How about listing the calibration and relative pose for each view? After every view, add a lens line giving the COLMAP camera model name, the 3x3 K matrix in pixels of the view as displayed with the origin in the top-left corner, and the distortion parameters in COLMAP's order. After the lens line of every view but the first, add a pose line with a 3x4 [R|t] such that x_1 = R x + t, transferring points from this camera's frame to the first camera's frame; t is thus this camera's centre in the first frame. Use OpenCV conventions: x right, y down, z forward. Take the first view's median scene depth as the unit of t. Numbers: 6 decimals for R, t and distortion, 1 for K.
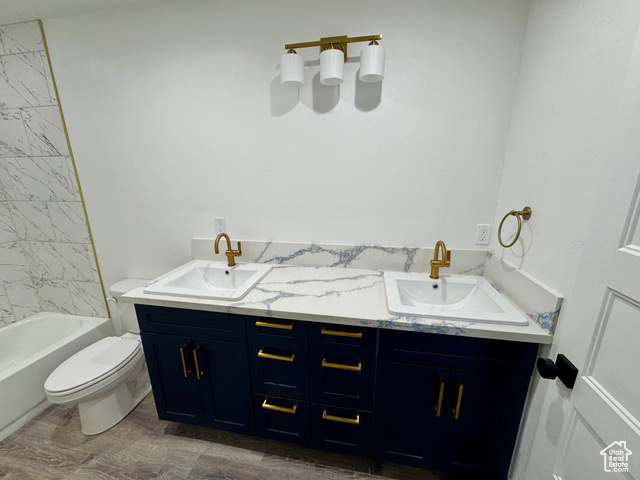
lens RADIAL K [[255.0, 0, 320.0], [0, 255.0, 240.0], [0, 0, 1]] dist [-0.002808, 0.000116]
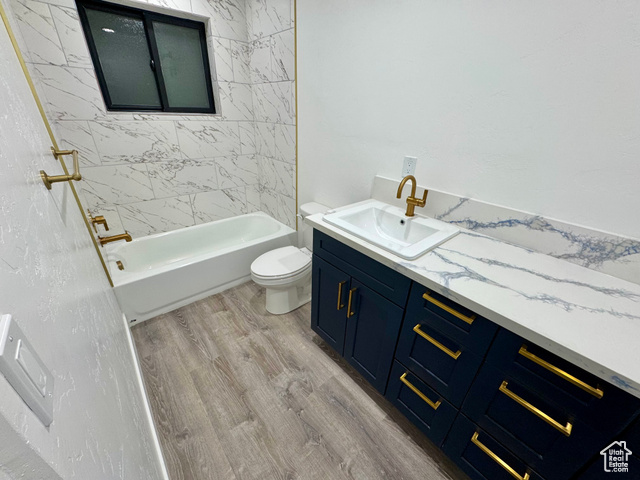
lens RADIAL K [[255.0, 0, 320.0], [0, 255.0, 240.0], [0, 0, 1]] dist [-0.002808, 0.000116]
pose [[0.777547, 0.314233, -0.544682, -0.087030], [-0.195795, 0.944114, 0.265167, 0.009398], [0.597566, -0.099533, 0.795618, 0.129486]]
